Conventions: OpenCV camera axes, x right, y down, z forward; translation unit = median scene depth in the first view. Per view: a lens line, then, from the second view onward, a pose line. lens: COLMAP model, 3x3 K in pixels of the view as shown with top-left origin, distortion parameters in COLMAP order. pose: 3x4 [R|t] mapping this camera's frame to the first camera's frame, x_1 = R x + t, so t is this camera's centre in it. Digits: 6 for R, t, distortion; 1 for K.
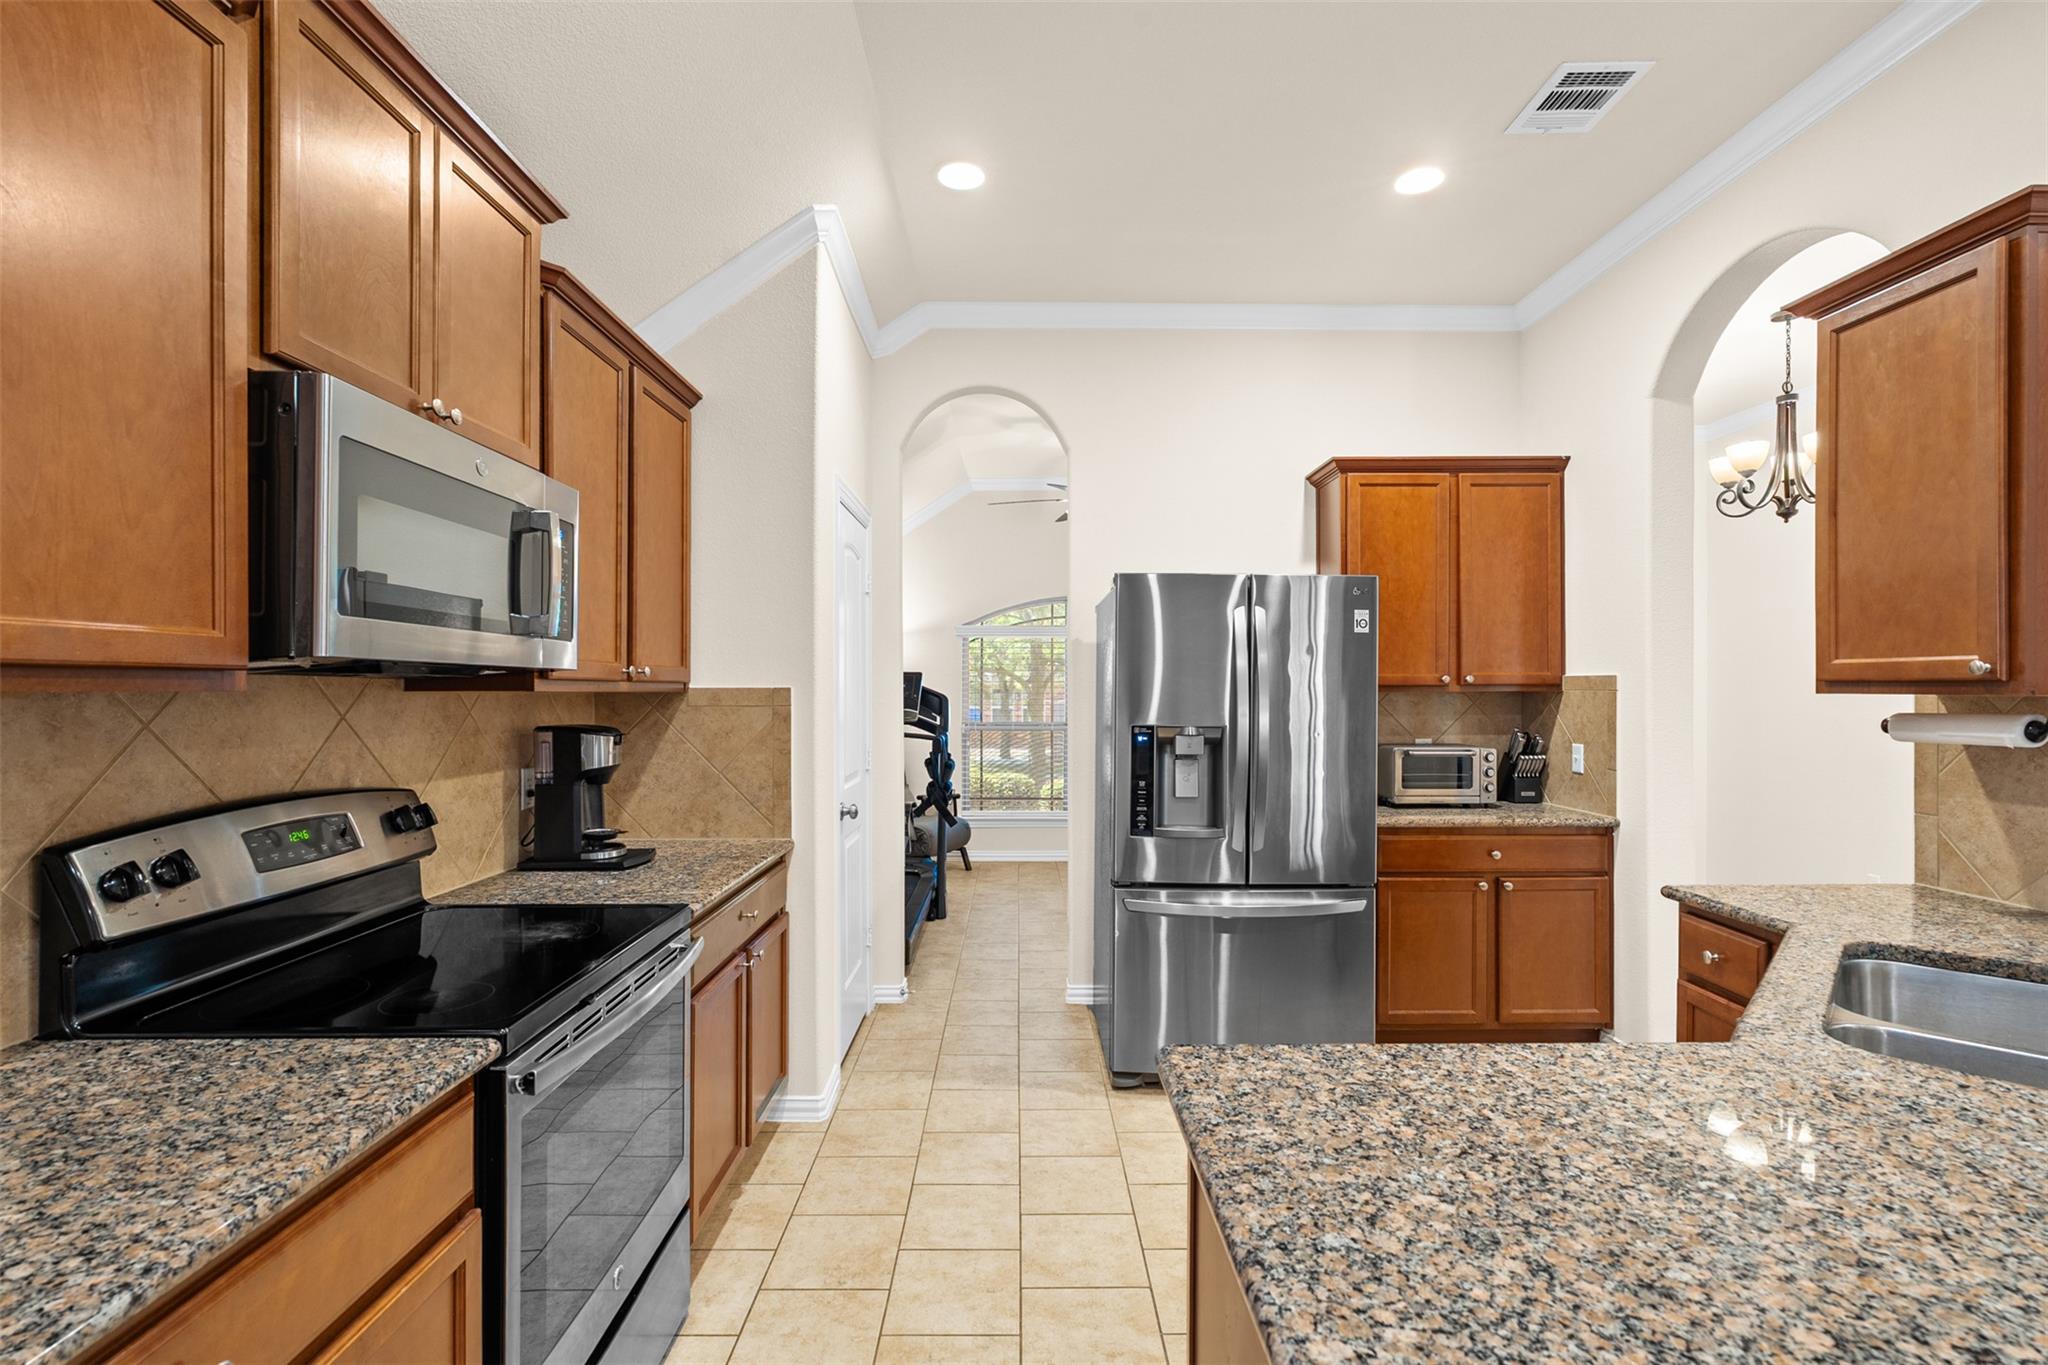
lens RADIAL K [[927.1, 0, 1030.7], [0, 927.1, 686.9], [0, 0, 1]] dist [0.000351, 0.000172]
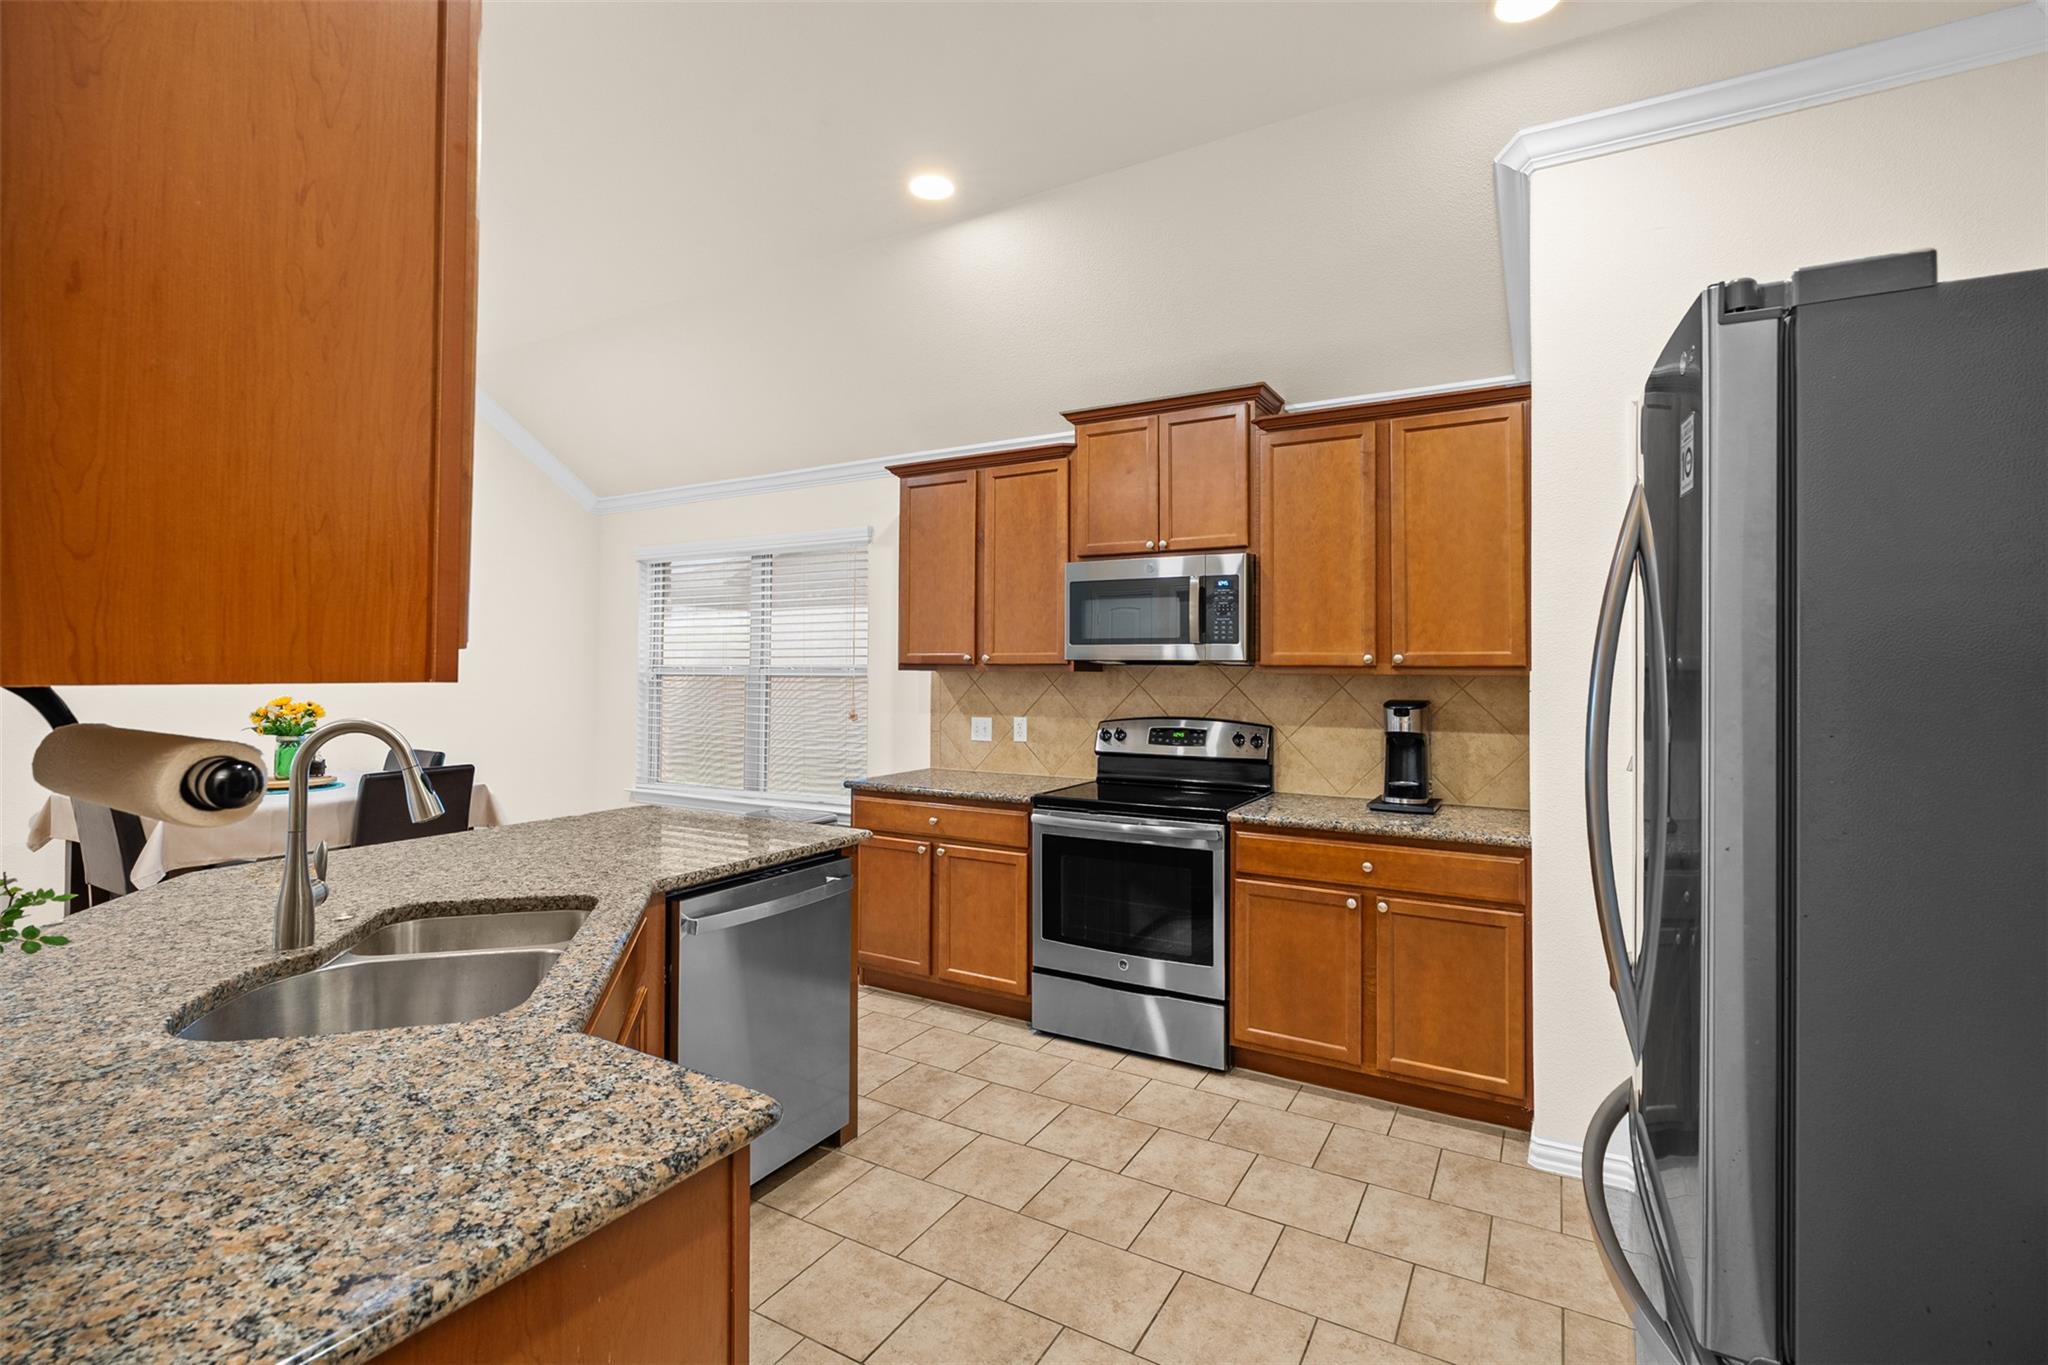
lens RADIAL K [[951.8, 0, 1030.7], [0, 951.8, 662.2], [0, 0, 1]] dist [-0.001722, -0.000234]
pose [[-0.508945, -0.004579, -0.860787, 1.136863], [-0.000407, 0.999987, -0.005078, -0.006397], [0.860799, -0.002234, -0.508940, 1.494420]]
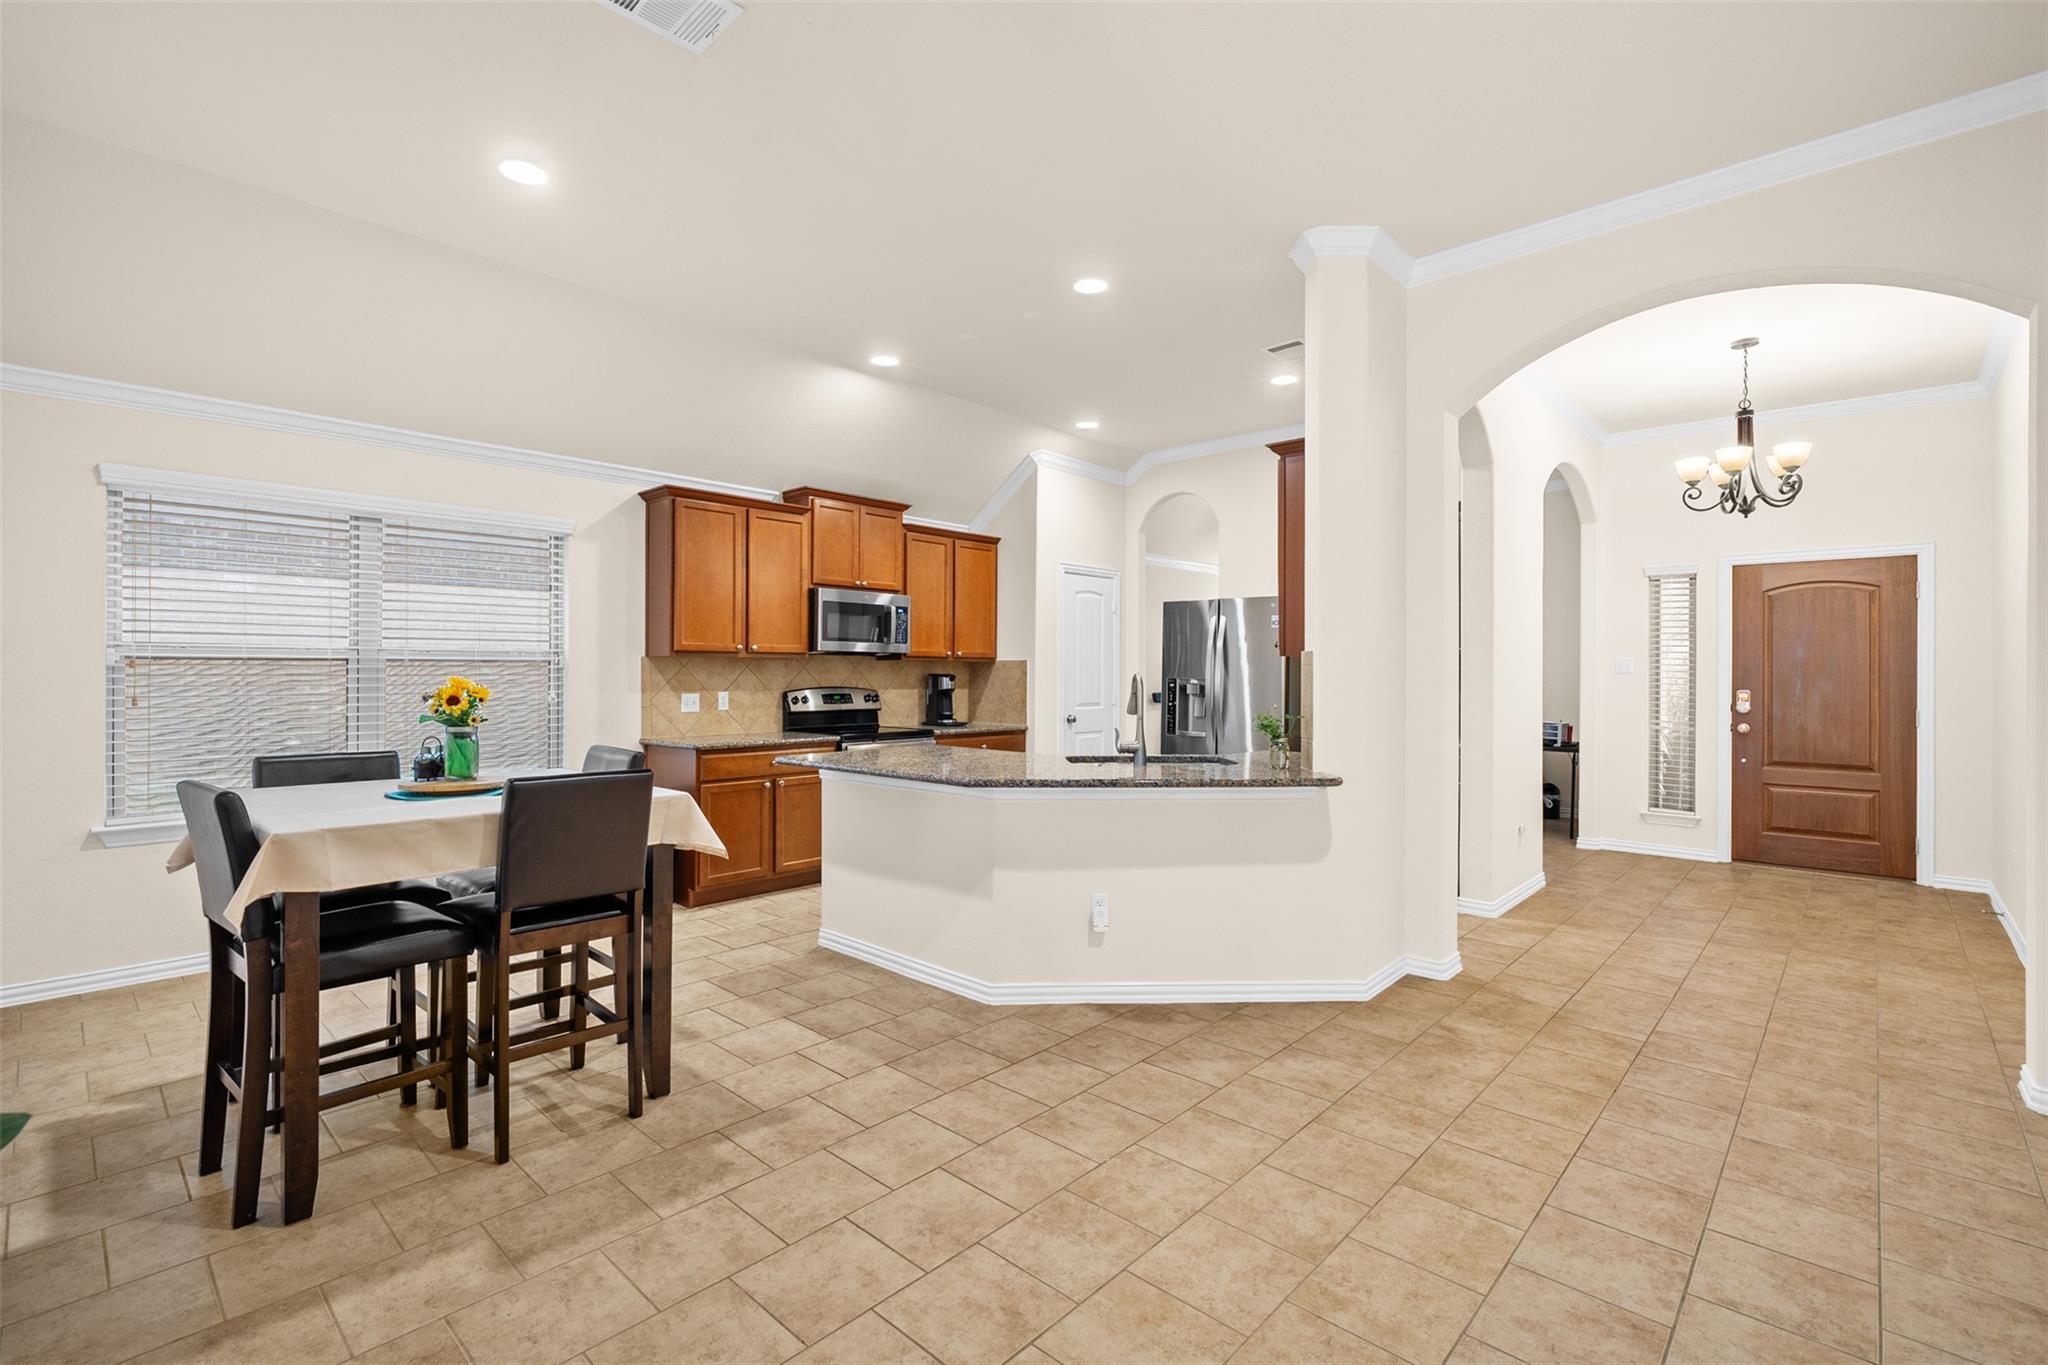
lens RADIAL K [[909.6, 0, 1029.7], [0, 909.6, 664.5], [0, 0, 1]] dist [-0.002732, 0.000294]
pose [[0.729944, -0.003959, -0.683495, 1.835105], [-0.002433, 0.999962, -0.008391, 0.043532], [0.683502, 0.007788, 0.729907, -0.929857]]
